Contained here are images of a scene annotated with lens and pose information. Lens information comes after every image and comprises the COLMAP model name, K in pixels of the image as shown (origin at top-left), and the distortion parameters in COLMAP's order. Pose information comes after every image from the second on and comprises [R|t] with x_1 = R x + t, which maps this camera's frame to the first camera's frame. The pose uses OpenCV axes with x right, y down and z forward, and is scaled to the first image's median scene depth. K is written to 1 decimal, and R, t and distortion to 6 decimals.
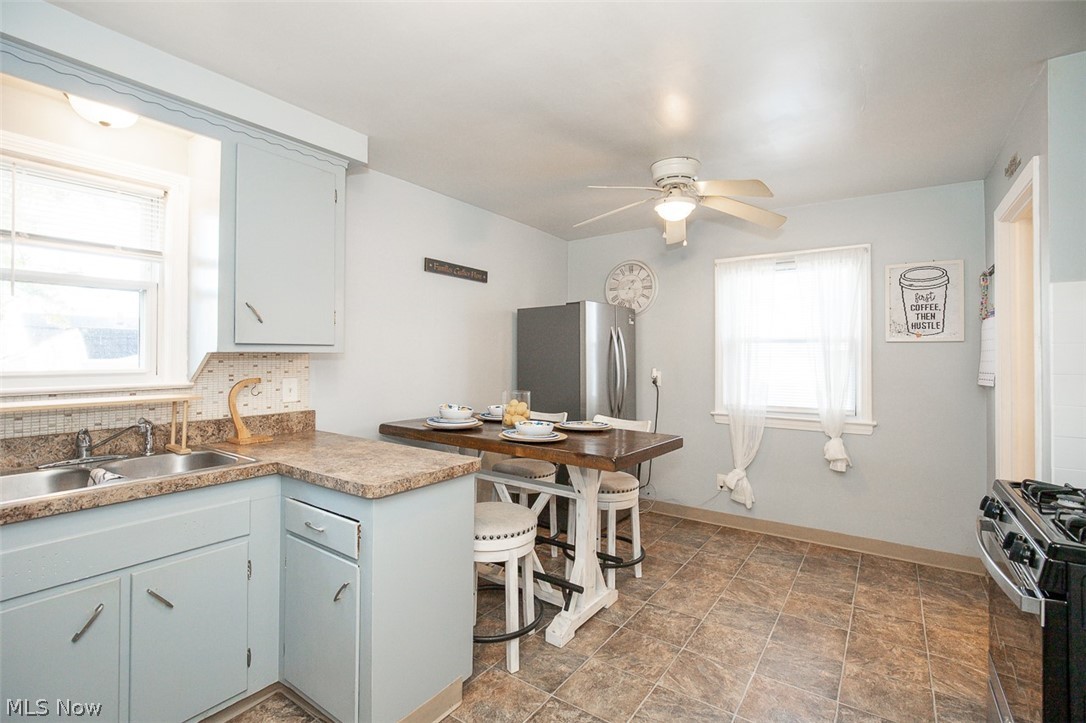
lens RADIAL K [[490.4, 0, 547.2], [0, 490.4, 343.3], [0, 0, 1]] dist [-0.002850, -0.000429]
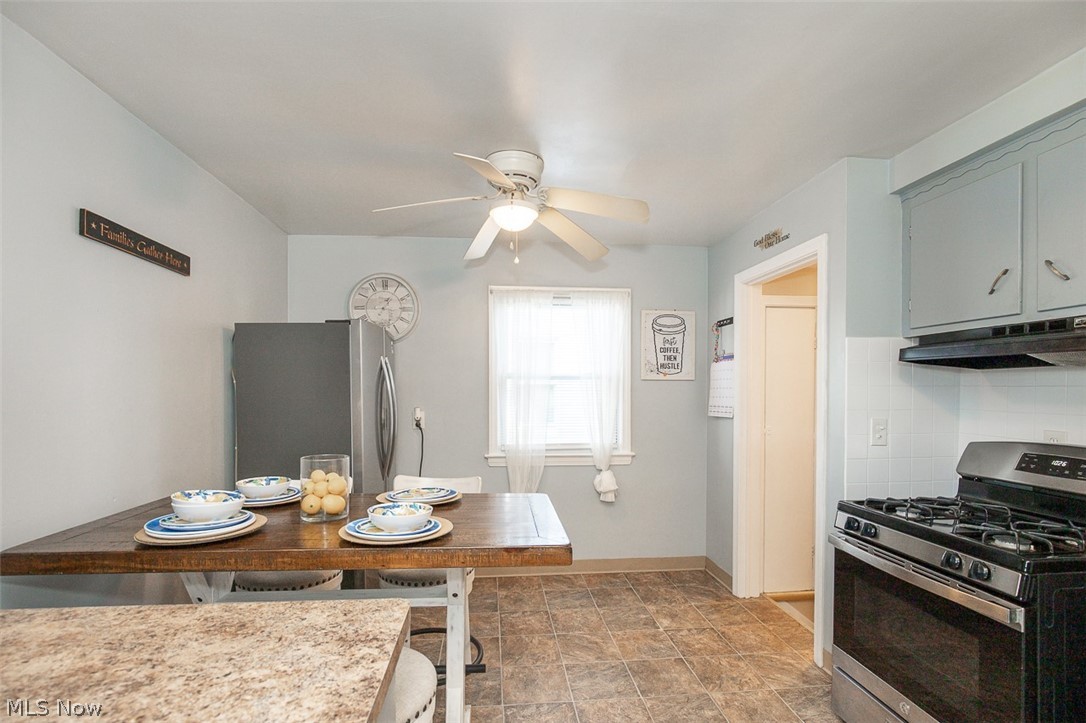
lens RADIAL K [[508.0, 0, 530.0], [0, 508.0, 389.9], [0, 0, 1]] dist [0.022513, 0.000003]
pose [[0.764138, -0.006289, 0.645022, -0.240931], [-0.013718, 0.999568, 0.025998, -0.006179], [-0.644907, -0.028714, 0.763722, 0.278998]]
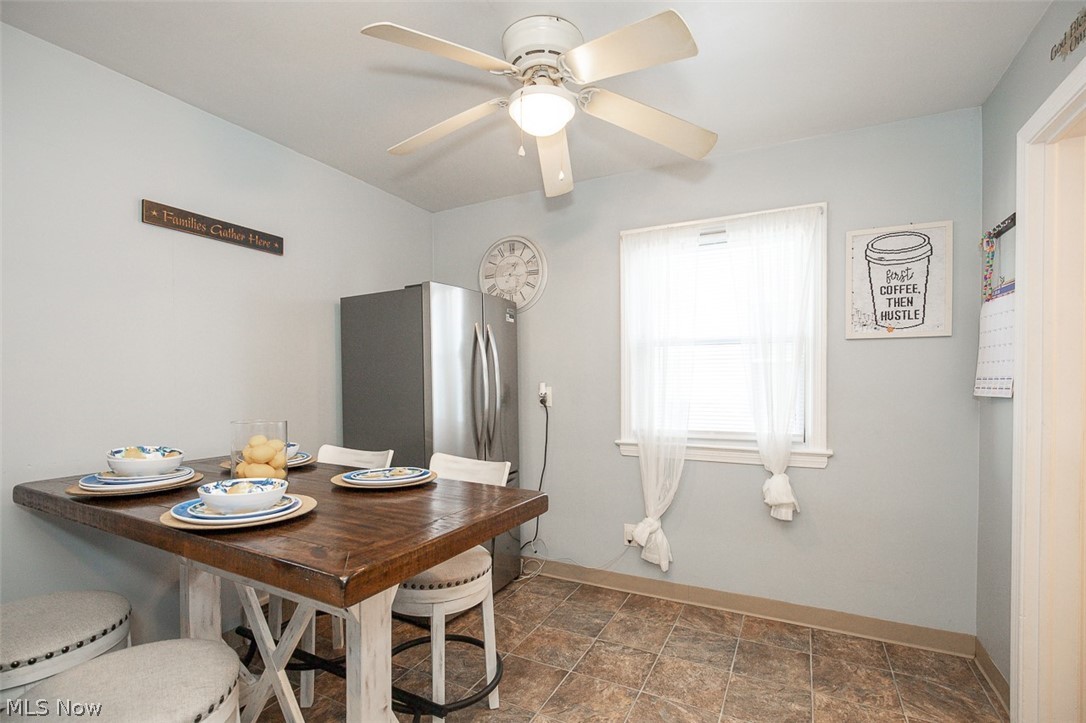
lens RADIAL K [[505.4, 0, 540.7], [0, 505.4, 381.9], [0, 0, 1]] dist [0.003496, 0.000413]
pose [[0.991155, -0.012798, 0.132088, 0.146622], [0.008408, 0.999395, 0.033738, 0.030294], [-0.132440, -0.032329, 0.990664, 0.317010]]
